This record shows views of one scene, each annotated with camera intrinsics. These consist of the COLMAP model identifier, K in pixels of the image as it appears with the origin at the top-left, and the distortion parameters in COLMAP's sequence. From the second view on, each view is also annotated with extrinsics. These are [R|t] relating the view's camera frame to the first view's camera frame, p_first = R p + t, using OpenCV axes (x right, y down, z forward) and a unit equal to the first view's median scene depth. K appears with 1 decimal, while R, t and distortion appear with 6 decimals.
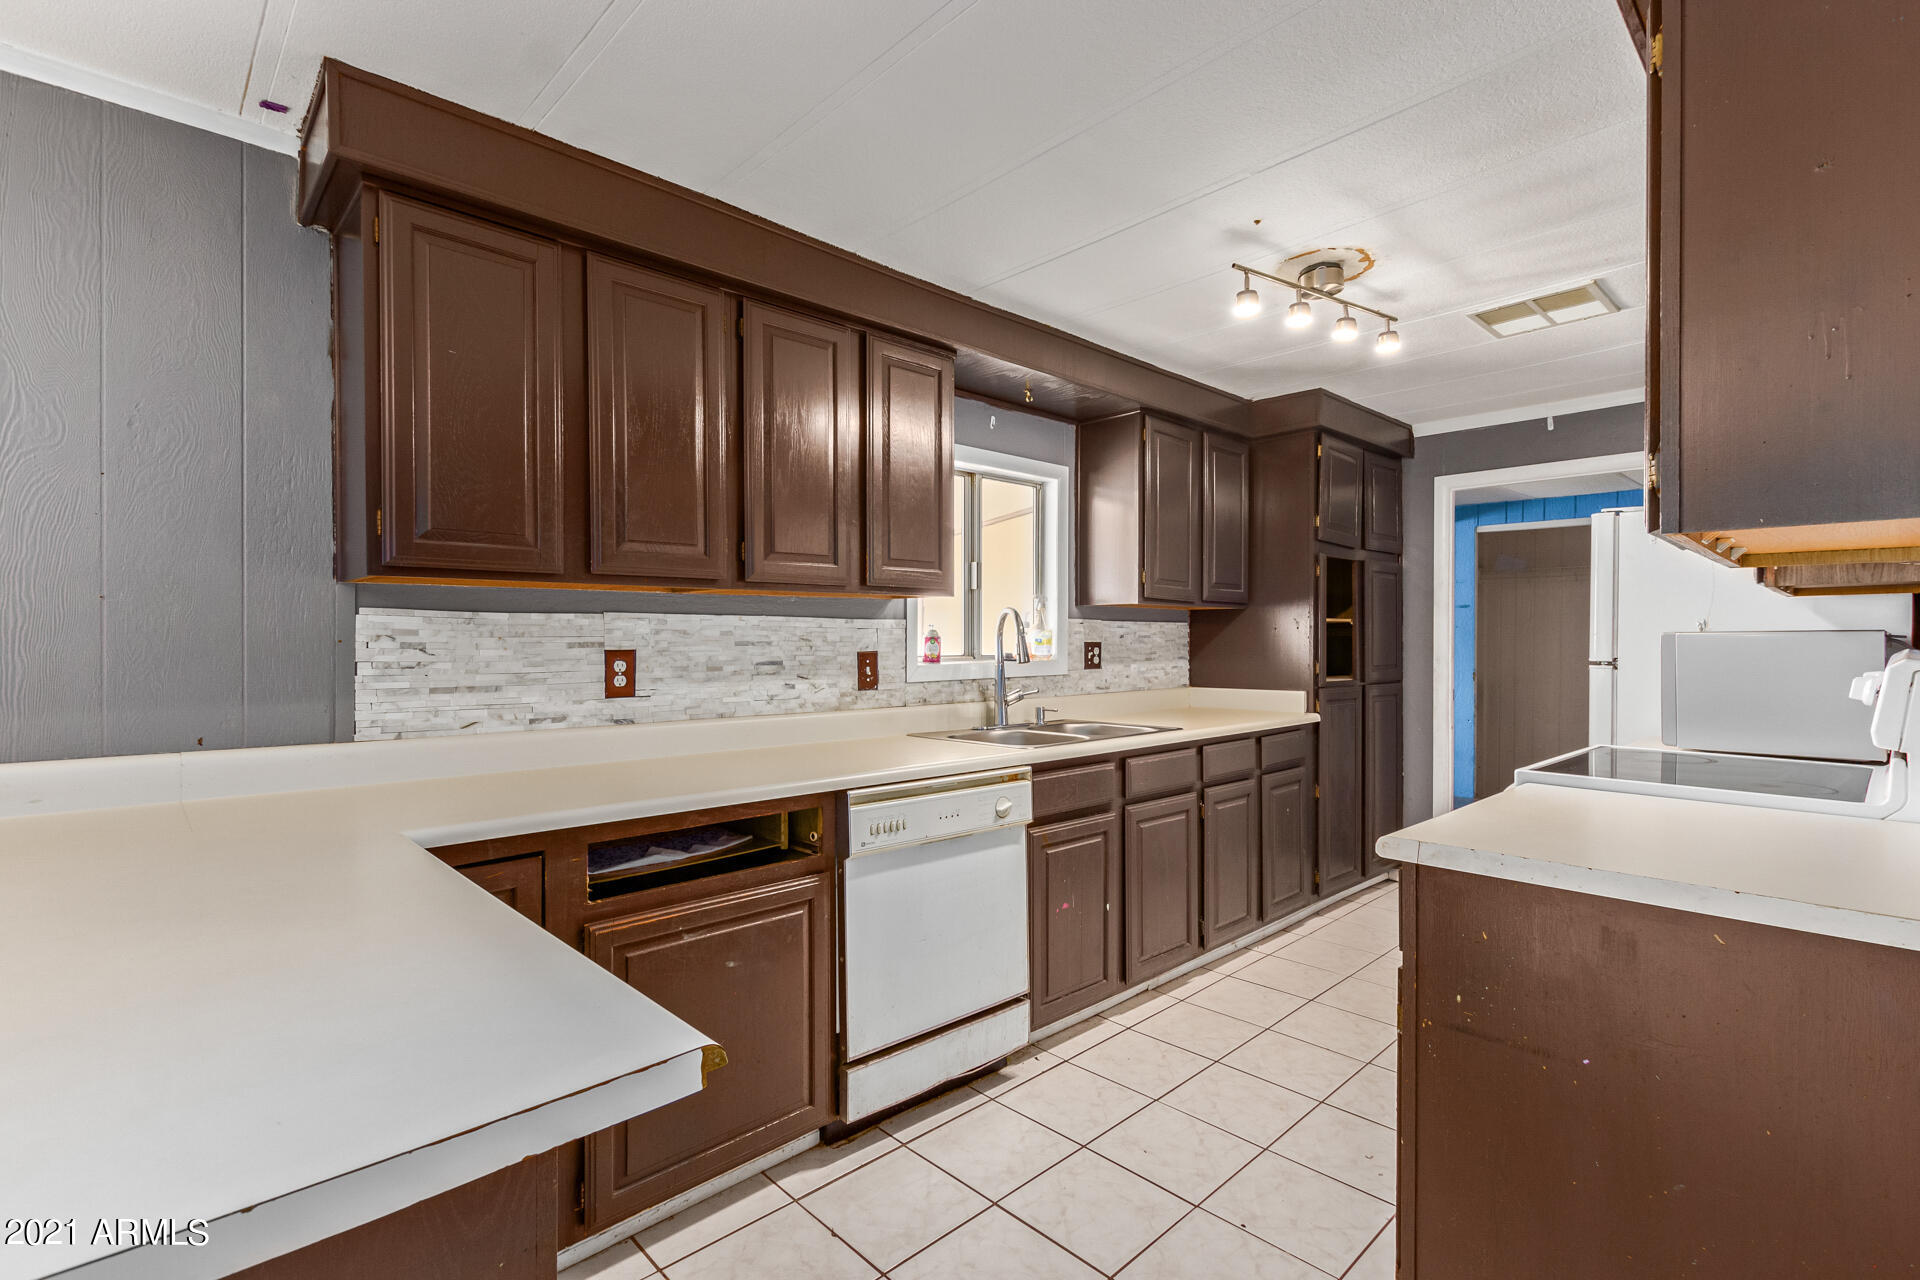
lens RADIAL K [[894.1, 0, 956.5], [0, 894.1, 644.7], [0, 0, 1]] dist [0.005716, -0.001089]
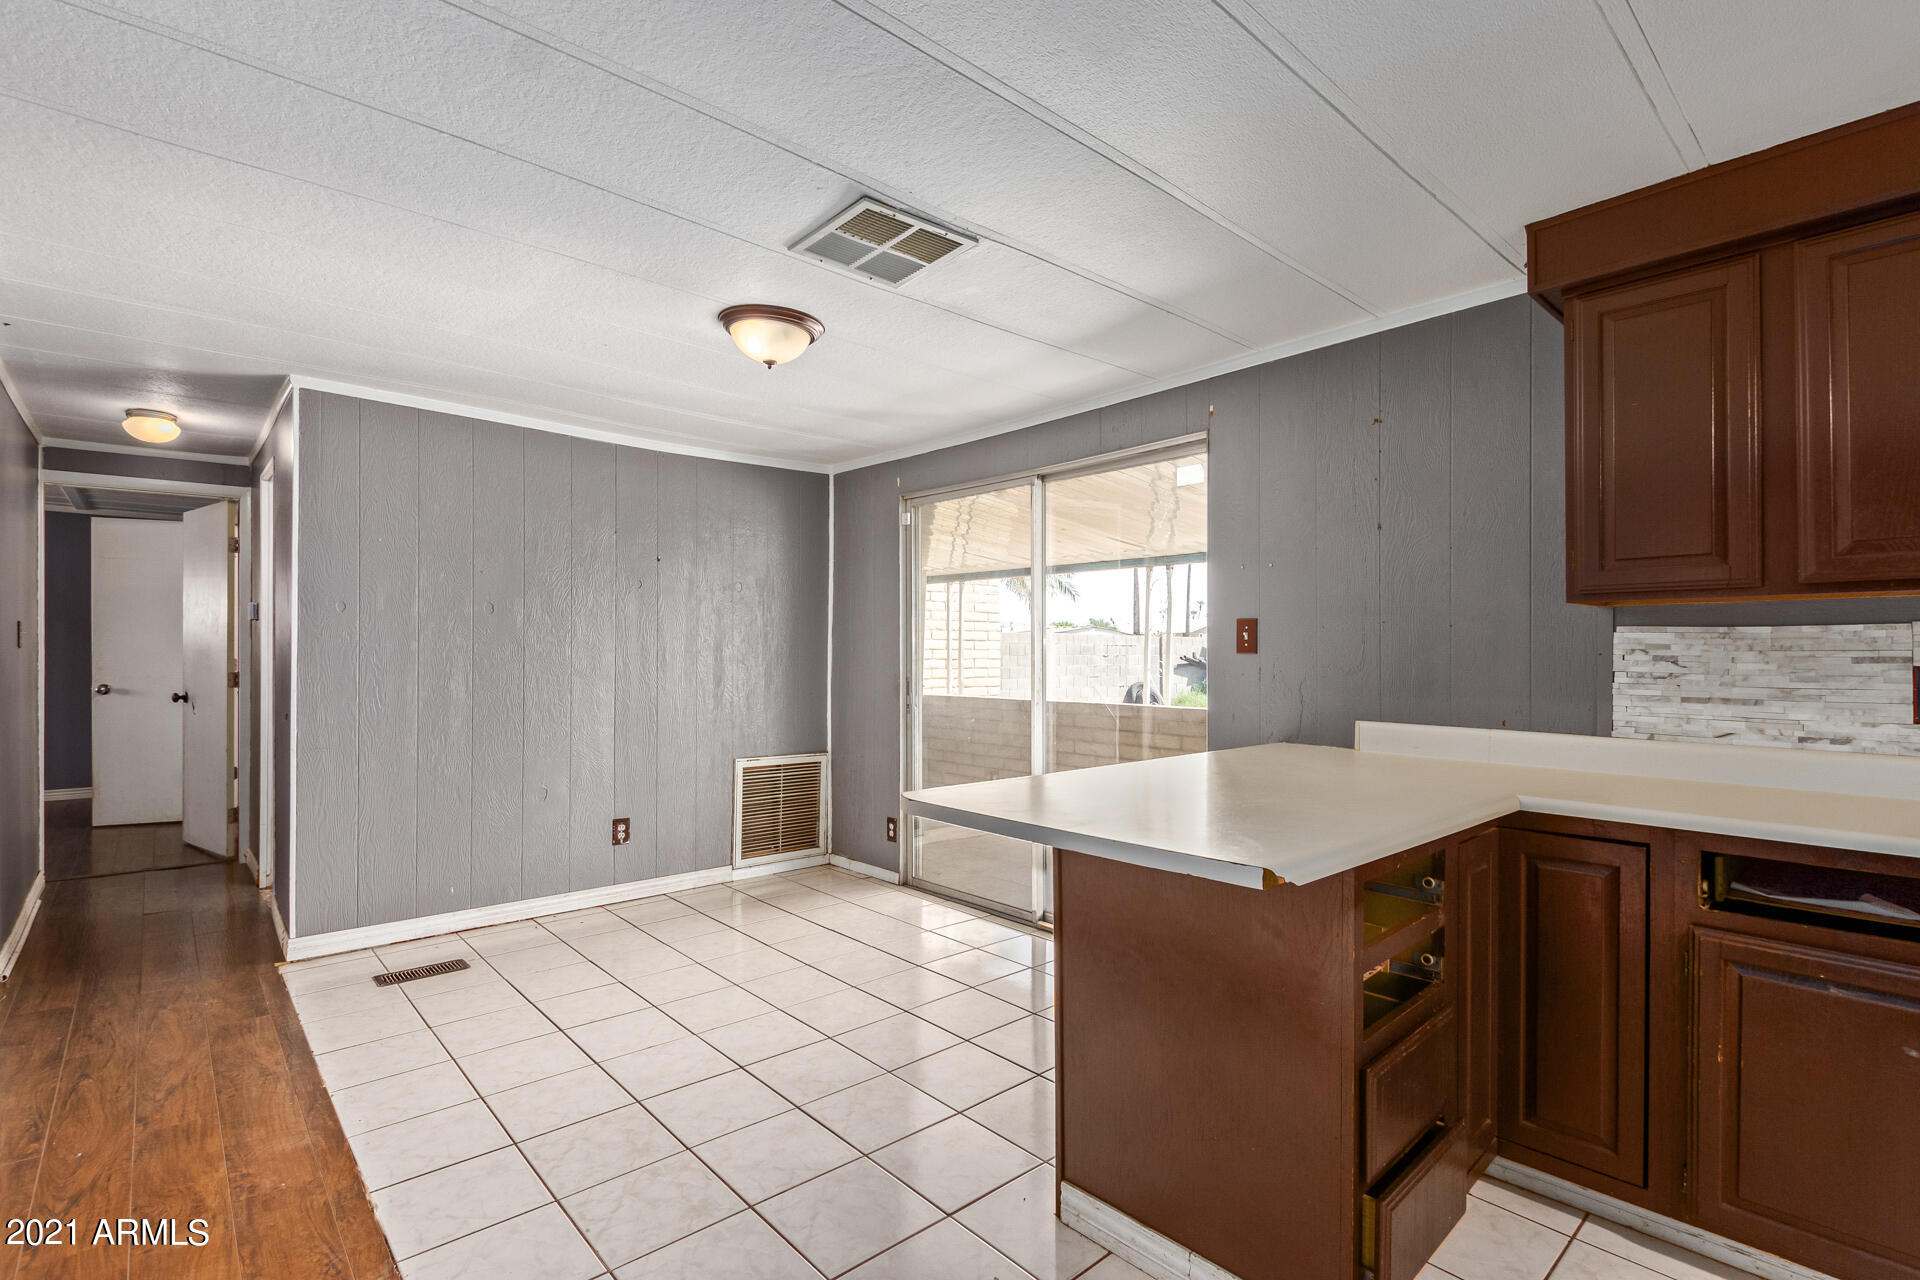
lens RADIAL K [[894.1, 0, 957.0], [0, 894.1, 644.9], [0, 0, 1]] dist [0.005716, -0.001089]
pose [[-0.025027, -0.007446, -0.999659, 0.524094], [-0.010450, 0.999920, -0.007187, 0.001375], [0.999632, 0.010266, -0.025103, 0.132002]]
